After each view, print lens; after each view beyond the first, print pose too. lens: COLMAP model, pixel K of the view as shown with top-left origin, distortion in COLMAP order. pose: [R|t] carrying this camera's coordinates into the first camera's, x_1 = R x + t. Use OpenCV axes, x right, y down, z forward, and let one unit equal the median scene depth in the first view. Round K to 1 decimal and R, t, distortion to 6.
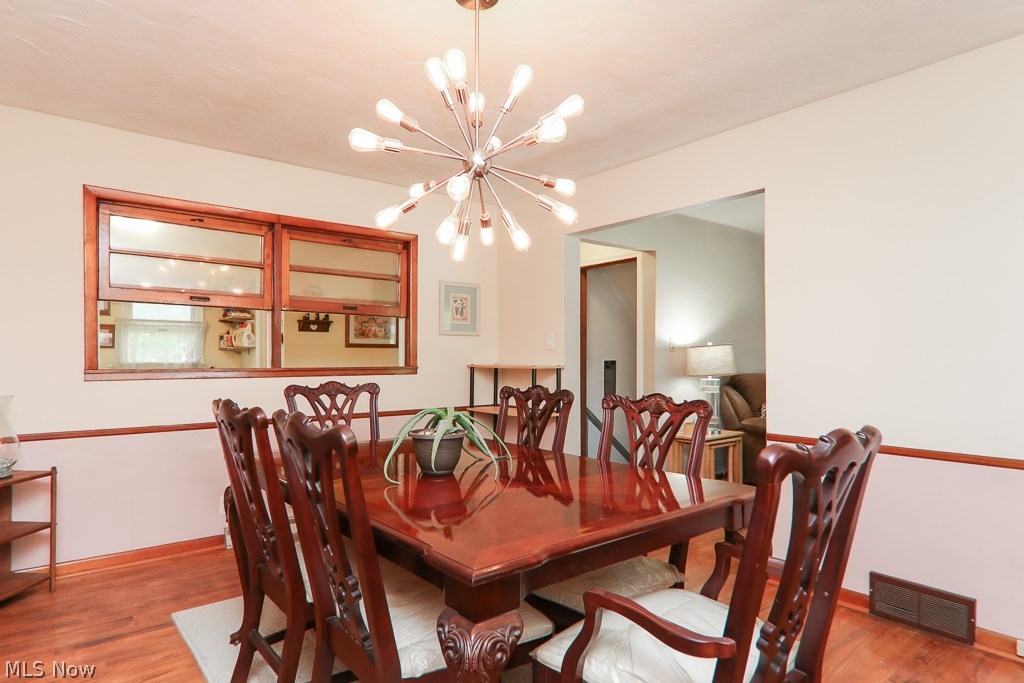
lens RADIAL K [[576.9, 0, 518.8], [0, 576.9, 341.0], [0, 0, 1]] dist [-0.001878, -0.002440]
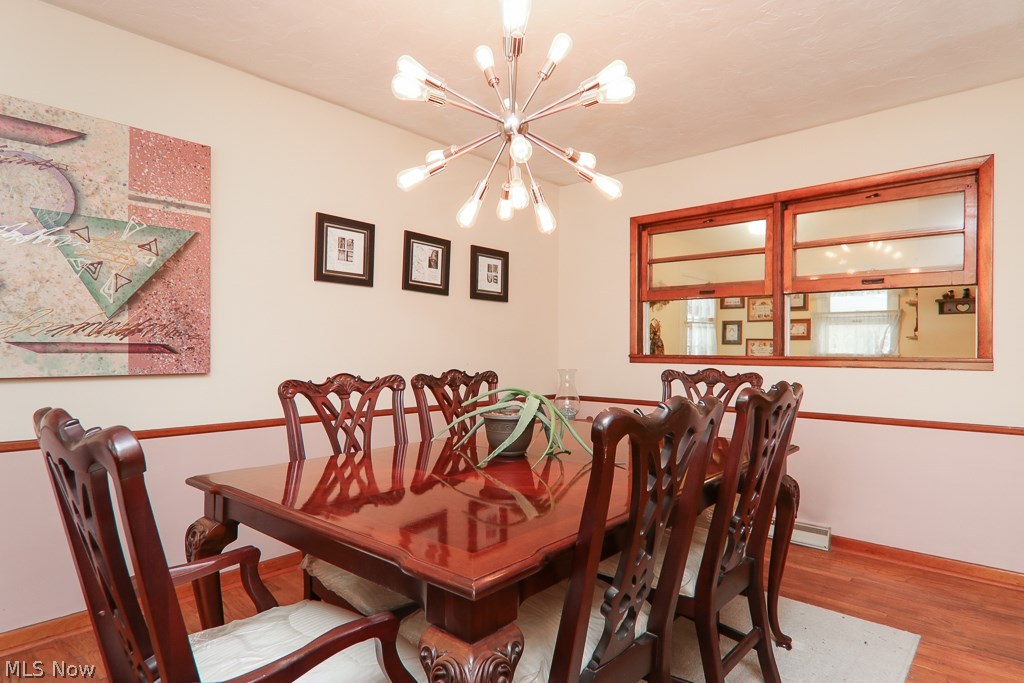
lens RADIAL K [[571.4, 0, 521.4], [0, 571.4, 349.5], [0, 0, 1]] dist [0.033165, -0.022250]
pose [[0.172922, 0.001044, -0.984935, 0.297968], [0.022110, 0.999743, 0.004942, 0.014803], [0.984687, -0.022632, 0.172854, 0.294793]]
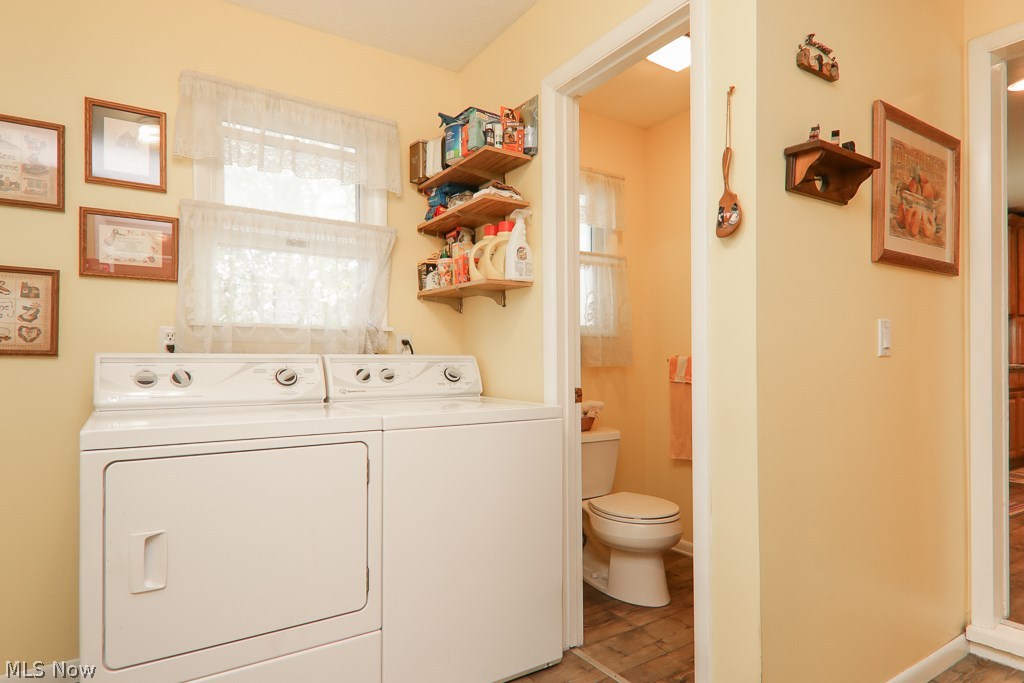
lens RADIAL K [[579.4, 0, 512.0], [0, 579.4, 341.5], [0, 0, 1]] dist [0.005405, 0.000447]
pose [[0.993630, -0.007464, -0.112442, -0.490239], [0.006834, 0.999959, -0.005990, 0.058058], [0.112482, 0.005184, 0.993640, 0.716482]]
